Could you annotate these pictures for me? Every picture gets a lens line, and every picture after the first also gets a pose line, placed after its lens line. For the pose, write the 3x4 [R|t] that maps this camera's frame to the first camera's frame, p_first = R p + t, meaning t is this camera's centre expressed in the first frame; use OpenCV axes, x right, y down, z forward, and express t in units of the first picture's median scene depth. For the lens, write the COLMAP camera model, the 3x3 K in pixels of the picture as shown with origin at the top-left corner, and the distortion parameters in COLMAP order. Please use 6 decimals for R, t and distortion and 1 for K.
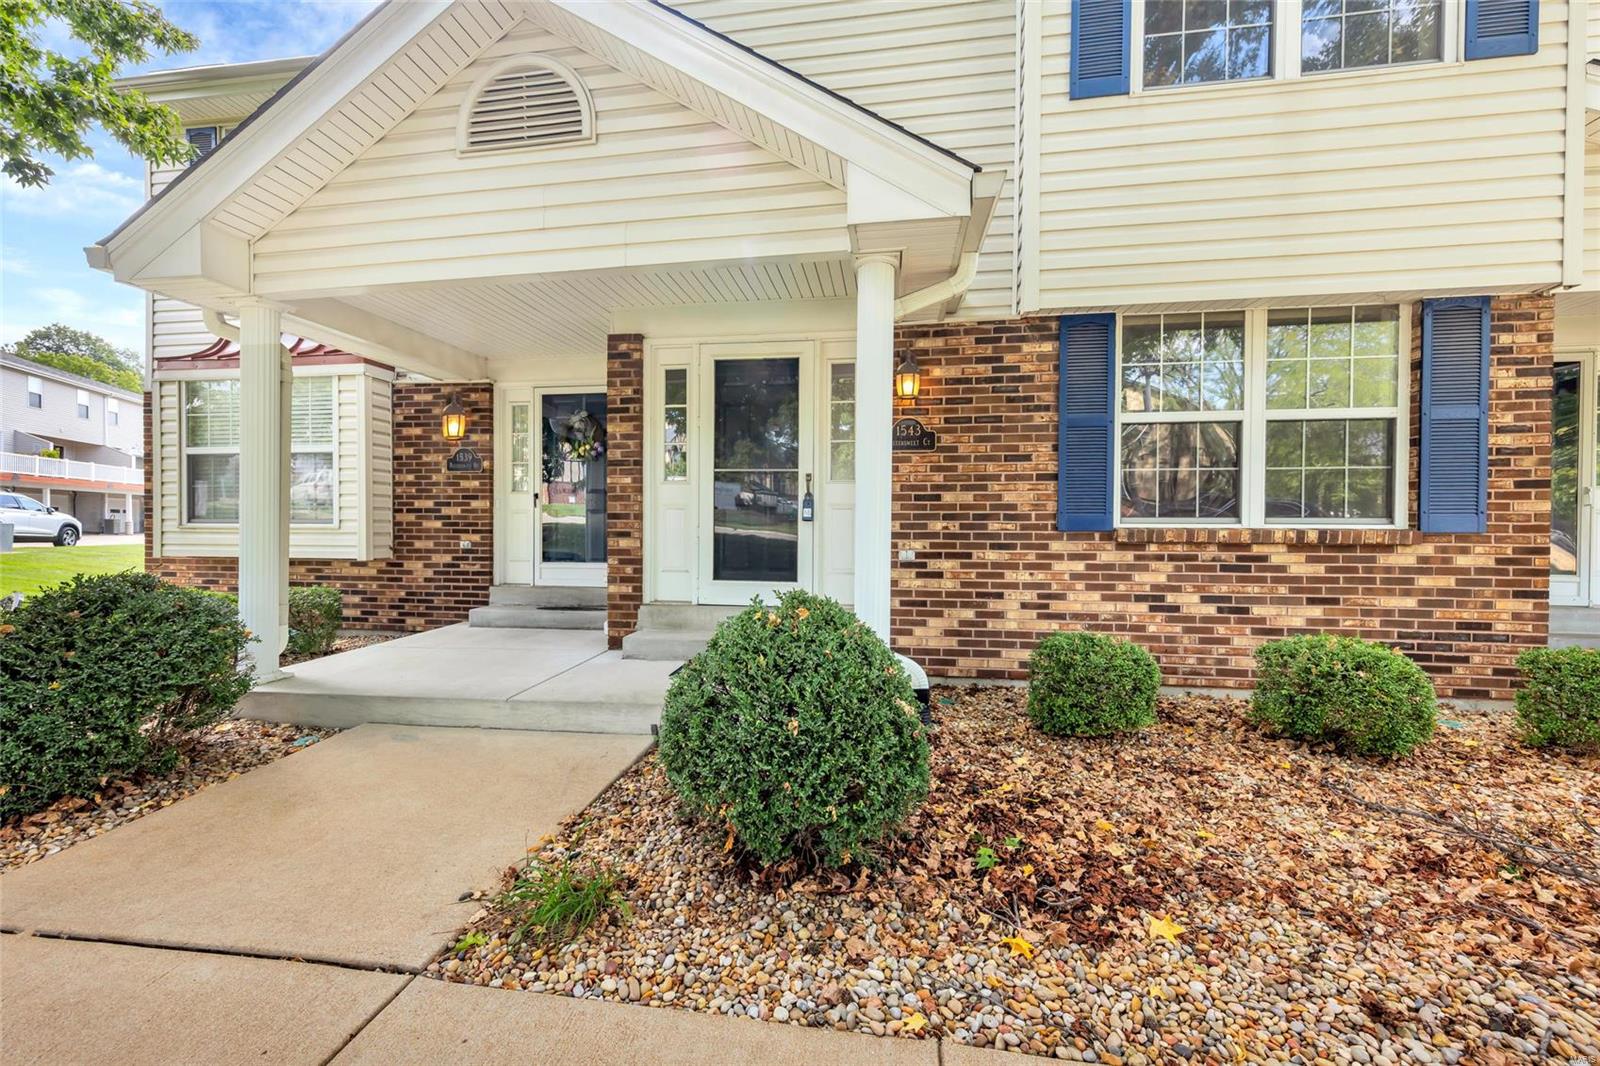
lens RADIAL K [[647.6, 0, 799.0], [0, 647.6, 534.4], [0, 0, 1]] dist [0.012915, 0.000027]
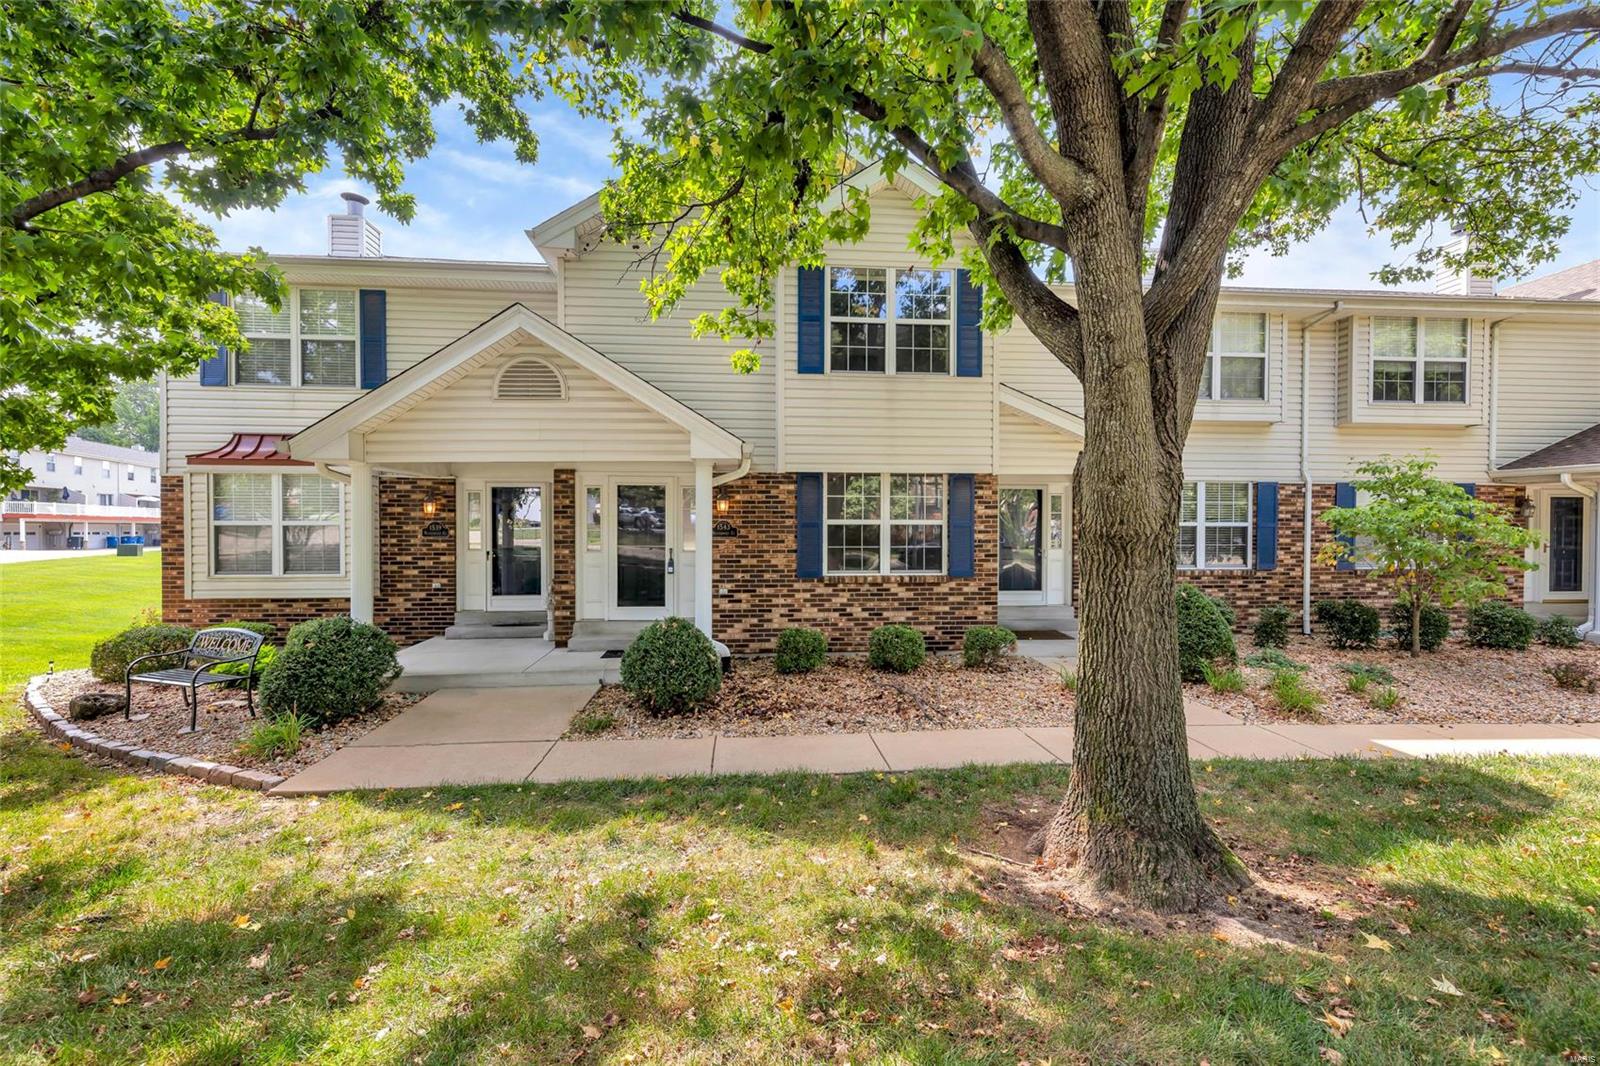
lens RADIAL K [[647.6, 0, 799.0], [0, 647.6, 534.4], [0, 0, 1]] dist [0.012915, 0.000027]
pose [[0.972762, -0.005199, 0.231748, -0.062730], [0.006261, 0.999973, -0.003848, -0.132868], [-0.231721, 0.005195, 0.972768, -0.962364]]
